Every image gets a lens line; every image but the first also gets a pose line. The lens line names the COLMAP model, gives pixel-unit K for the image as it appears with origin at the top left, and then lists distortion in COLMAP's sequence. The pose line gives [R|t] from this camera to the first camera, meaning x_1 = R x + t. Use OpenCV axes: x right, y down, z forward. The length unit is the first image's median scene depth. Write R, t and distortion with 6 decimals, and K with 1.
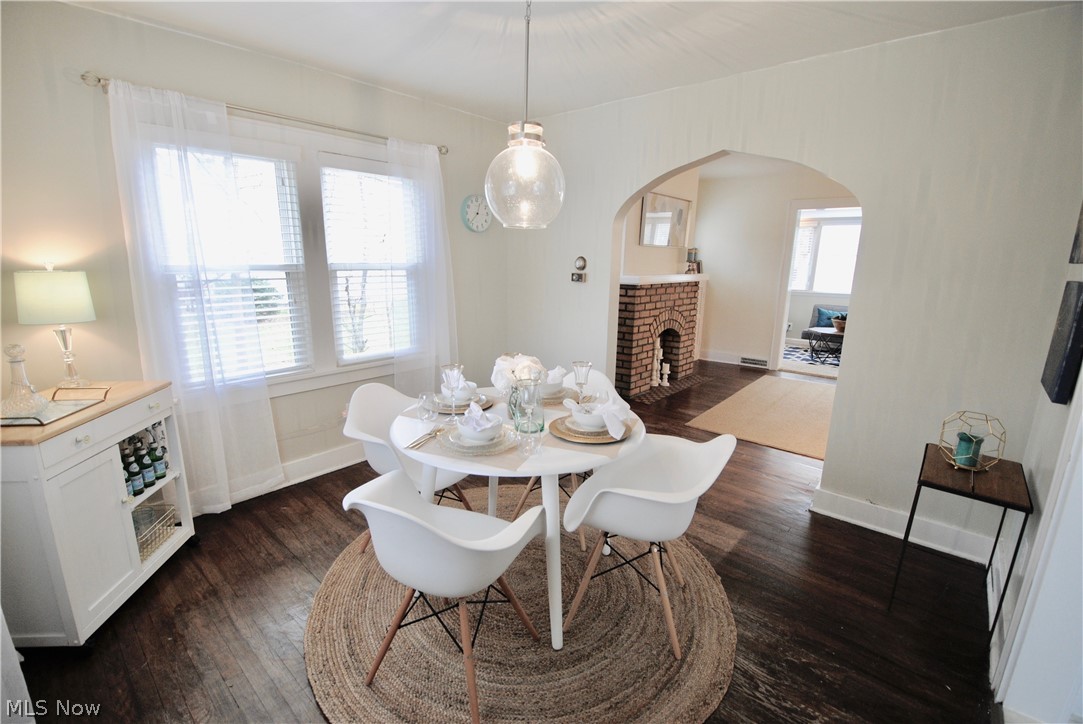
lens RADIAL K [[479.2, 0, 538.4], [0, 479.2, 365.6], [0, 0, 1]] dist [0.000527, -0.014775]
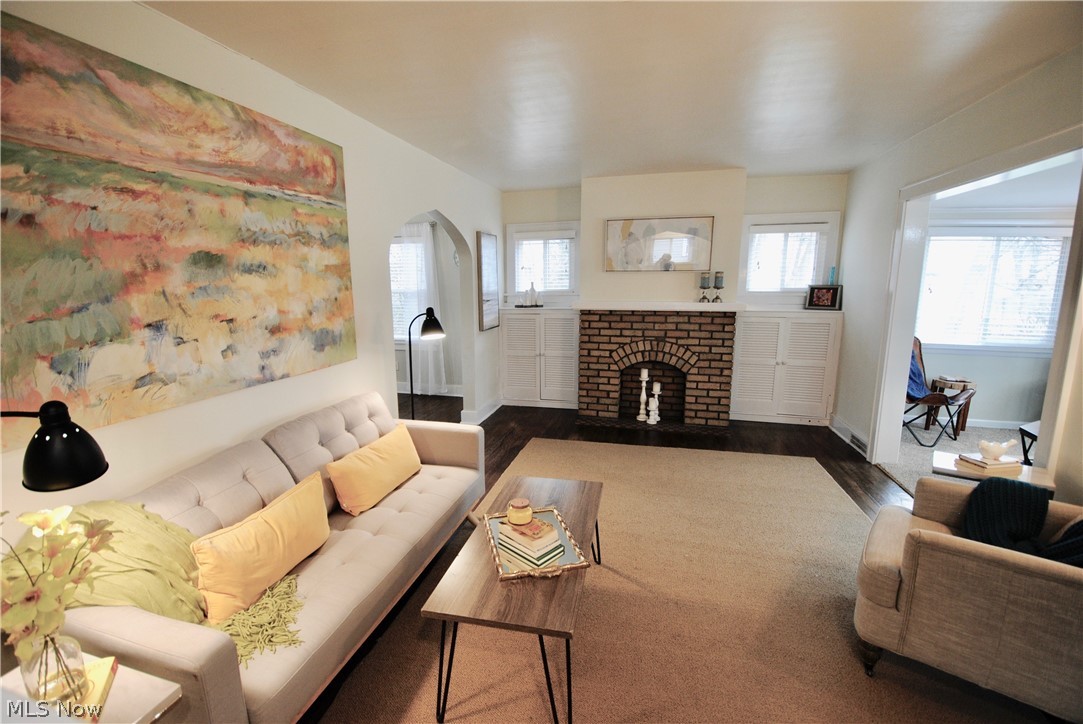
lens RADIAL K [[479.2, 0, 534.0], [0, 479.2, 365.2], [0, 0, 1]] dist [0.000527, -0.014775]
pose [[0.440646, 0.143882, -0.886075, 1.137427], [-0.189177, 0.979788, 0.065021, -0.099523], [0.877521, 0.138974, 0.458959, 0.451235]]
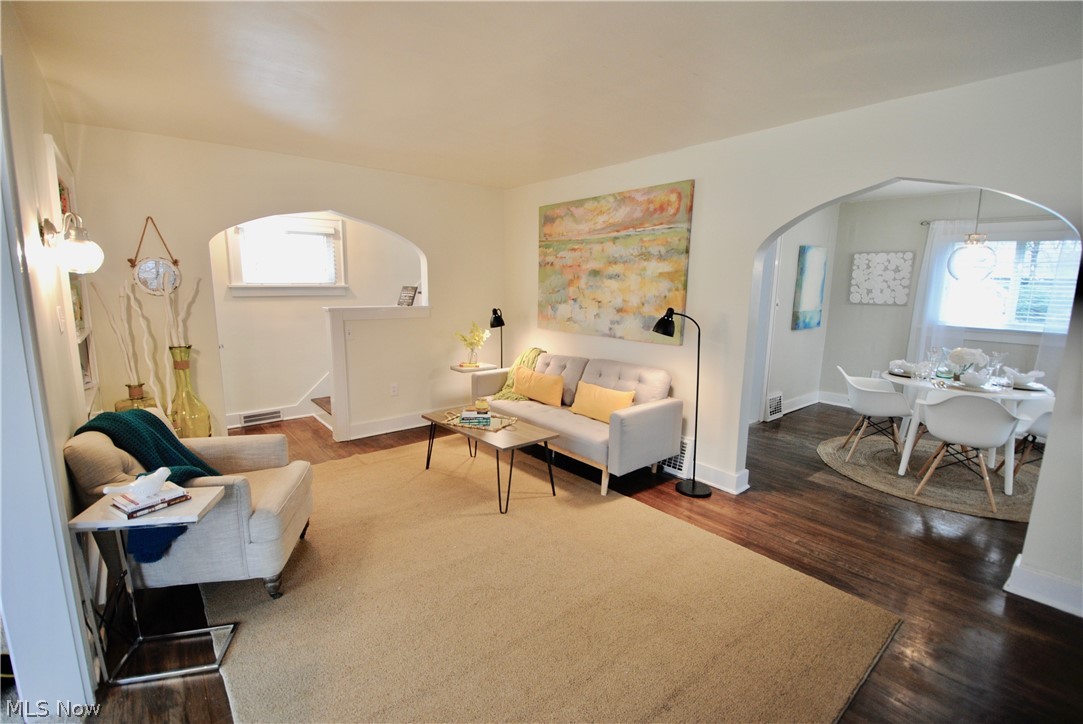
lens RADIAL K [[479.2, 0, 536.0], [0, 479.2, 363.3], [0, 0, 1]] dist [0.000527, -0.014775]
pose [[-0.984961, -0.045119, 0.166784, 0.573432], [0.022147, 0.924370, 0.380853, -0.305186], [-0.171354, 0.378819, -0.909469, 1.316342]]
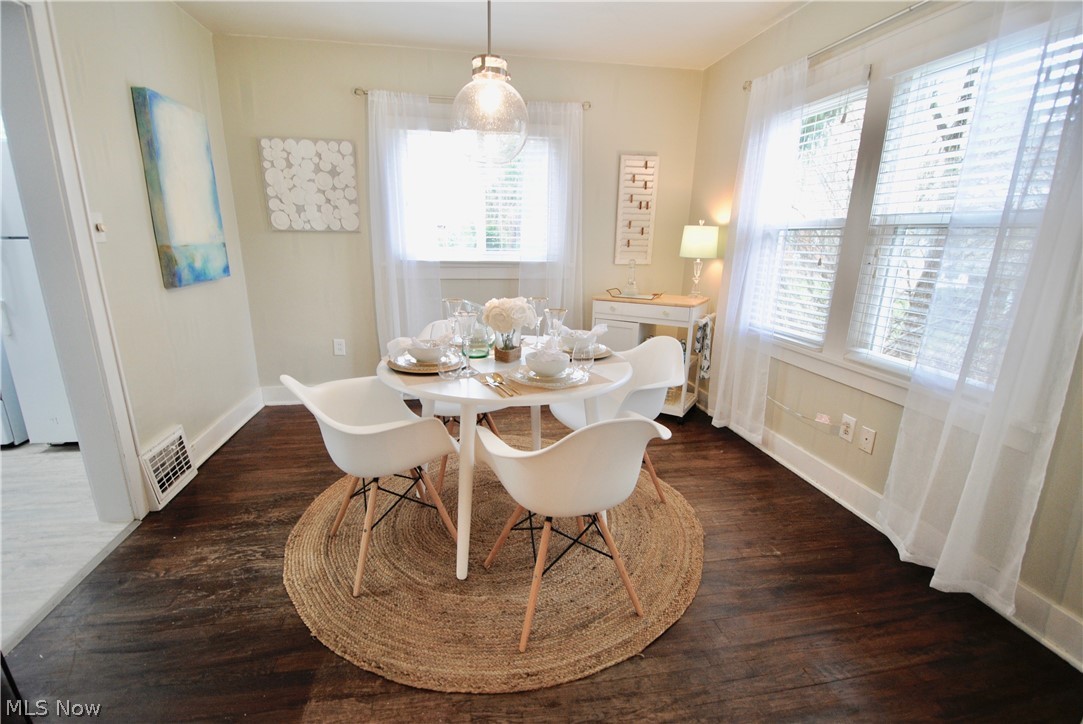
lens RADIAL K [[479.2, 0, 538.4], [0, 479.2, 375.8], [0, 0, 1]] dist [0.000527, -0.014775]
pose [[-0.627179, 0.201070, -0.752474, 0.318665], [-0.196362, 0.894079, 0.402574, -0.130462], [0.753716, 0.400243, -0.521265, 0.748156]]
